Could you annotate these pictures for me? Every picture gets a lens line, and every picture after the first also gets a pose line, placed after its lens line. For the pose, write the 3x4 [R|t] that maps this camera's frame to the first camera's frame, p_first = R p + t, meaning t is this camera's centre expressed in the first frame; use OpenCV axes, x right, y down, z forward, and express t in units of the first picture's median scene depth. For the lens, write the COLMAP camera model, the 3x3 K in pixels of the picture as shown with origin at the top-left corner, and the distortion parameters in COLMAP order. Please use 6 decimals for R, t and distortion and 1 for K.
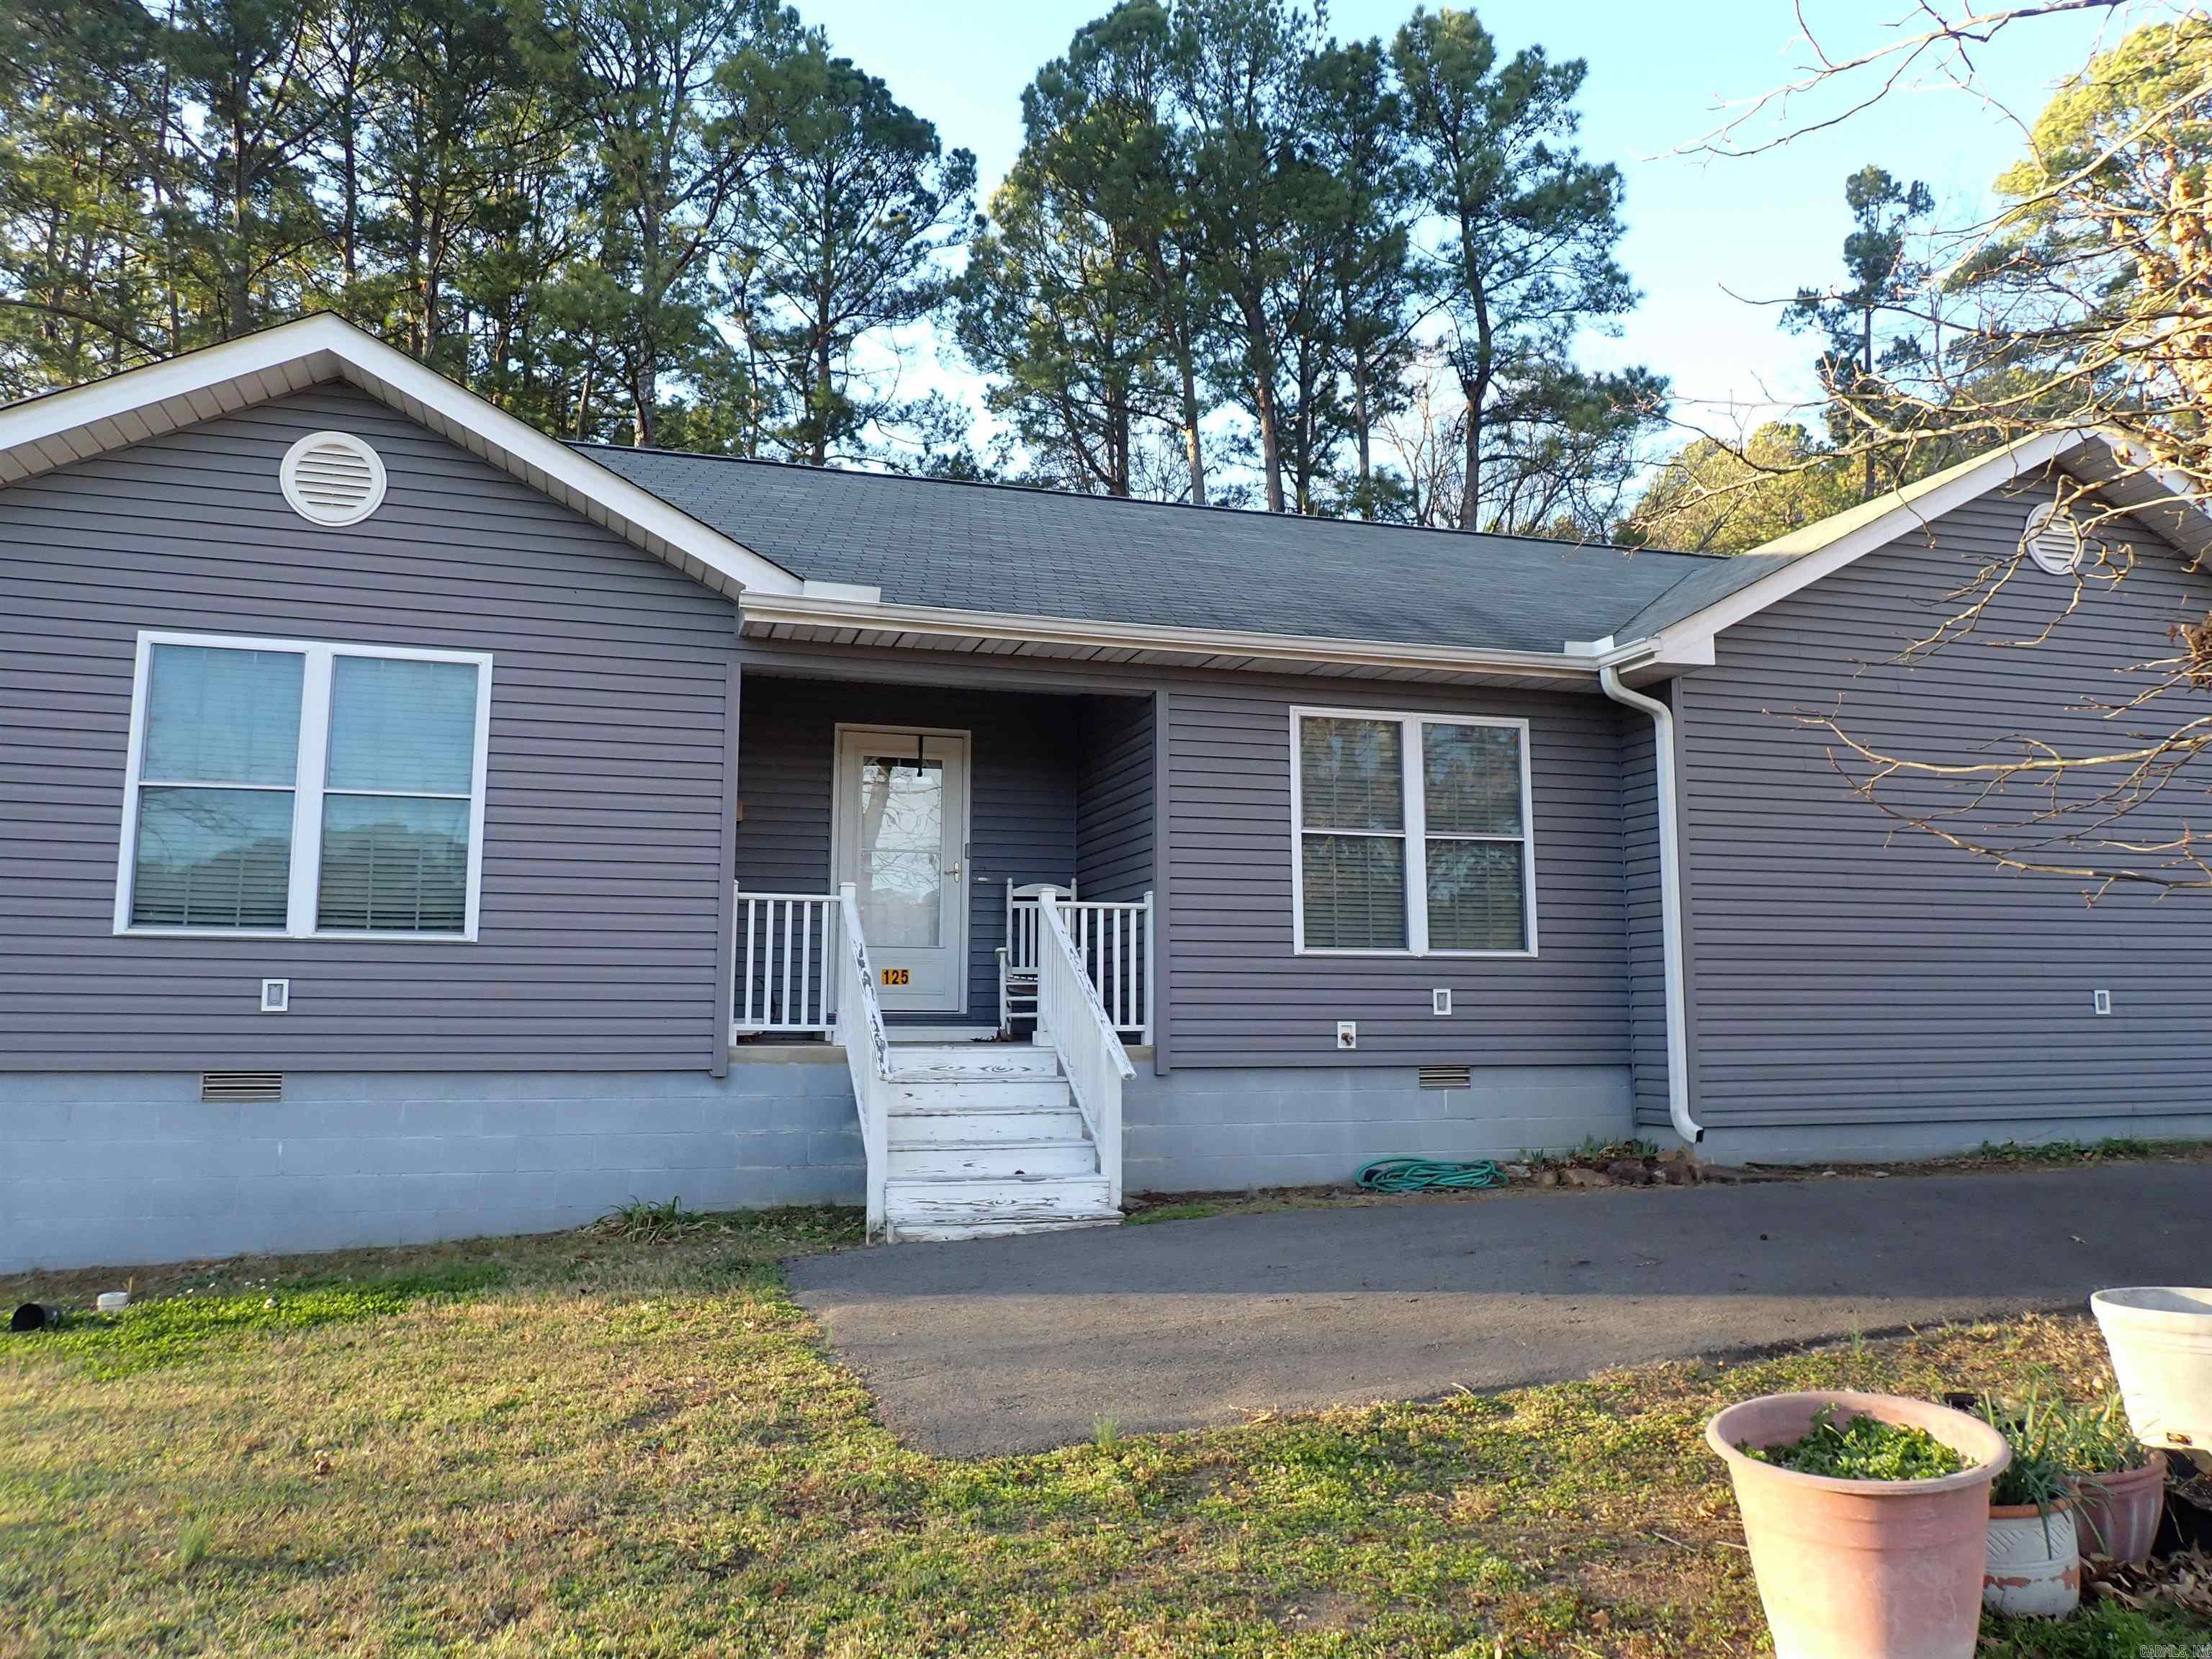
lens RADIAL K [[1657.0, 0, 1102.8], [0, 1657.0, 817.8], [0, 0, 1]] dist [-0.000007, -0.005876]
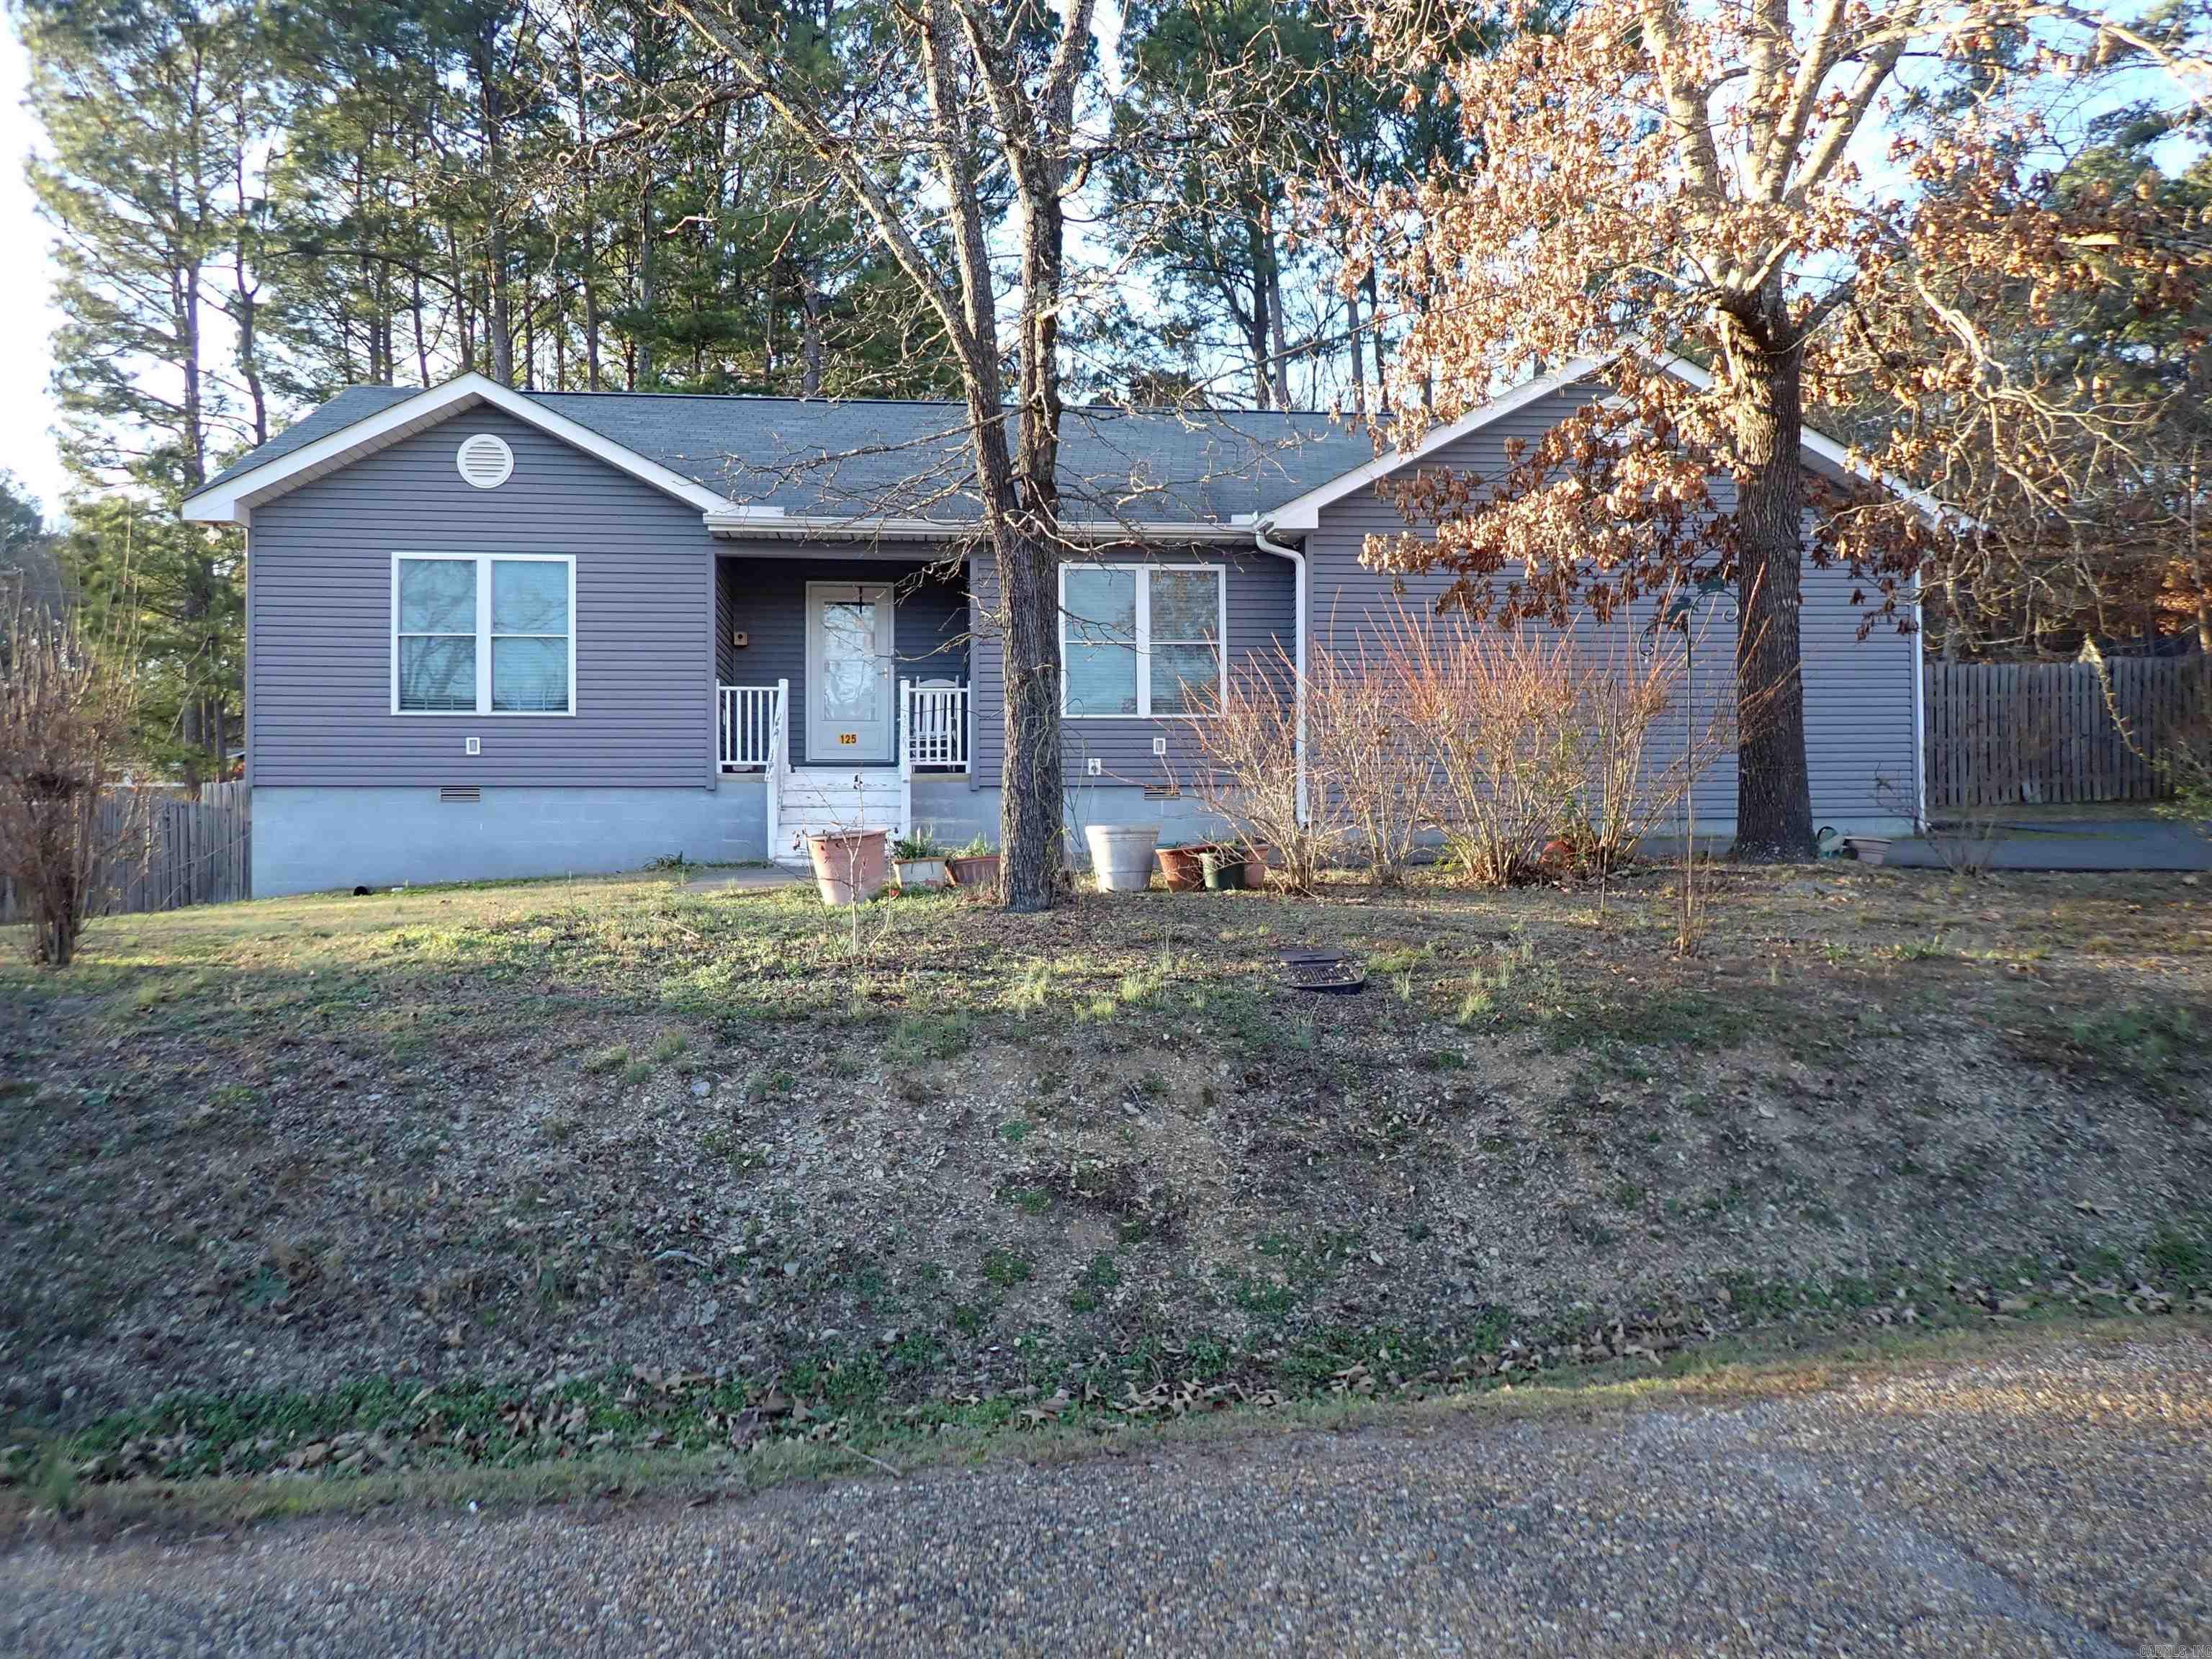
lens RADIAL K [[1657.0, 0, 1110.6], [0, 1657.0, 834.8], [0, 0, 1]] dist [-0.000007, -0.005876]
pose [[0.984772, -0.006794, -0.173717, 0.486358], [0.028631, 0.991930, 0.123509, -0.004114], [0.171476, -0.126602, 0.977020, -0.655912]]
